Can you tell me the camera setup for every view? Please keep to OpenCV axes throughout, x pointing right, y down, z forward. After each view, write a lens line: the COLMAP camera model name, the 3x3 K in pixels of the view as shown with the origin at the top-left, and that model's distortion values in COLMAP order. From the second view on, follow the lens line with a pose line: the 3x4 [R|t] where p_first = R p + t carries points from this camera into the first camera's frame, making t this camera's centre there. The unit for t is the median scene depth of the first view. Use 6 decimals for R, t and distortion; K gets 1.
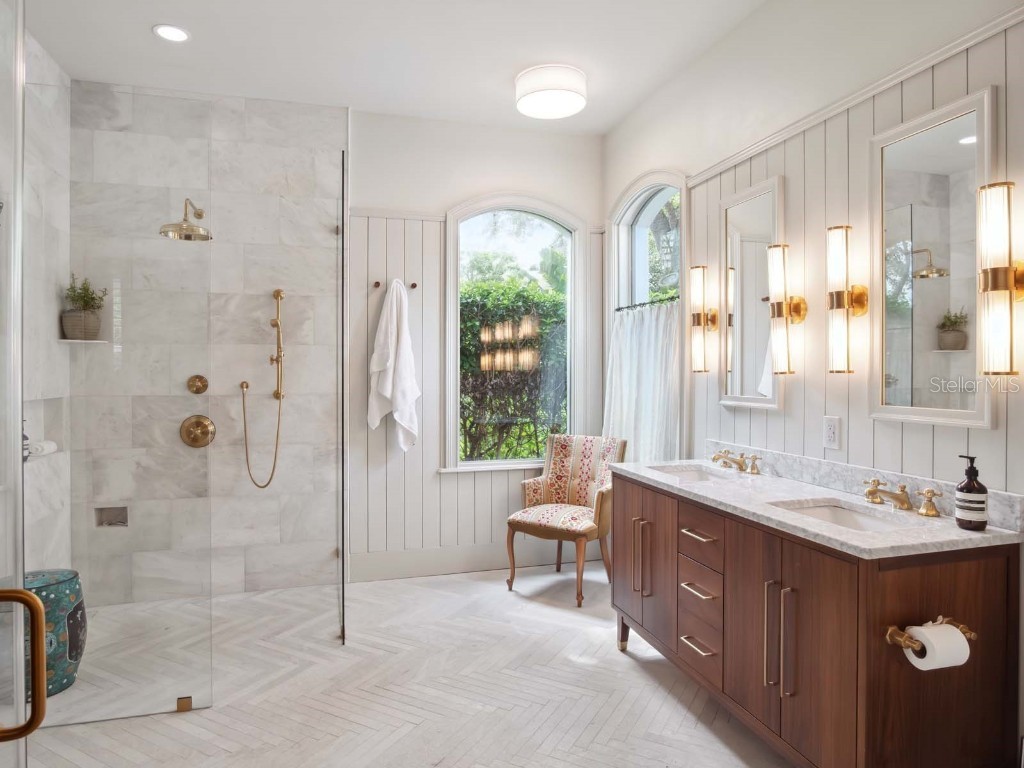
lens RADIAL K [[634.2, 0, 512.5], [0, 634.2, 382.6], [0, 0, 1]] dist [-0.024607, 0.006461]
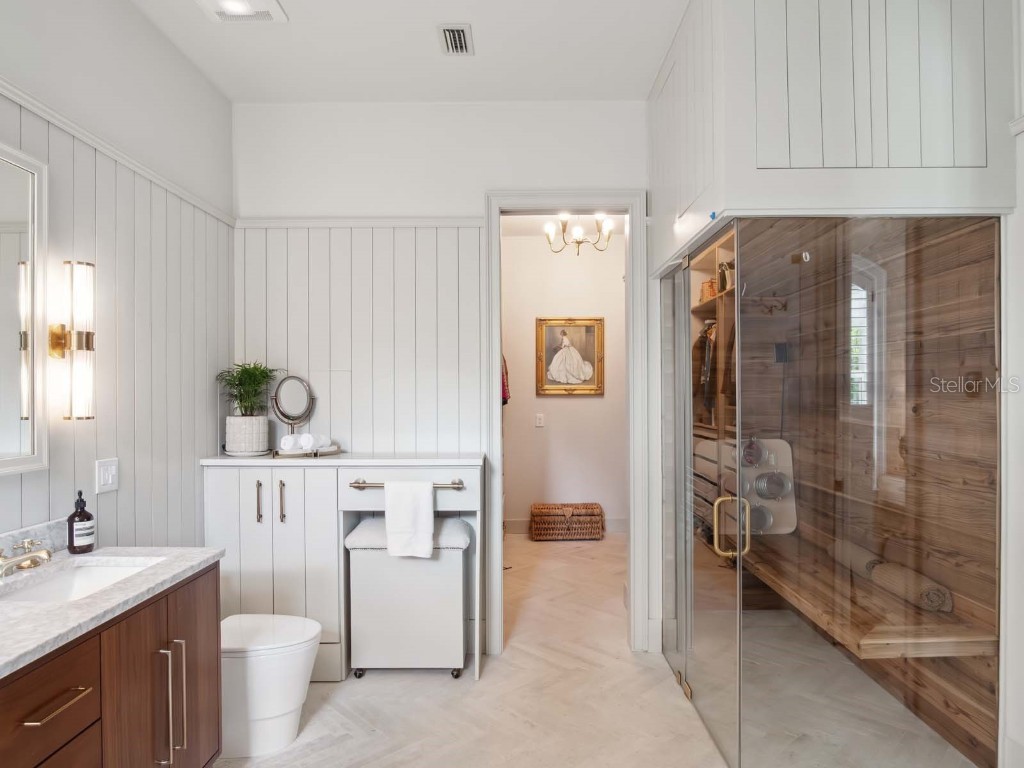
lens RADIAL K [[634.2, 0, 512.1], [0, 634.2, 389.0], [0, 0, 1]] dist [-0.024607, 0.006461]
pose [[-0.959014, 0.024128, 0.282330, -0.331200], [0.024782, 0.999692, -0.001253, -0.044794], [-0.282273, 0.005796, -0.959317, 1.754350]]
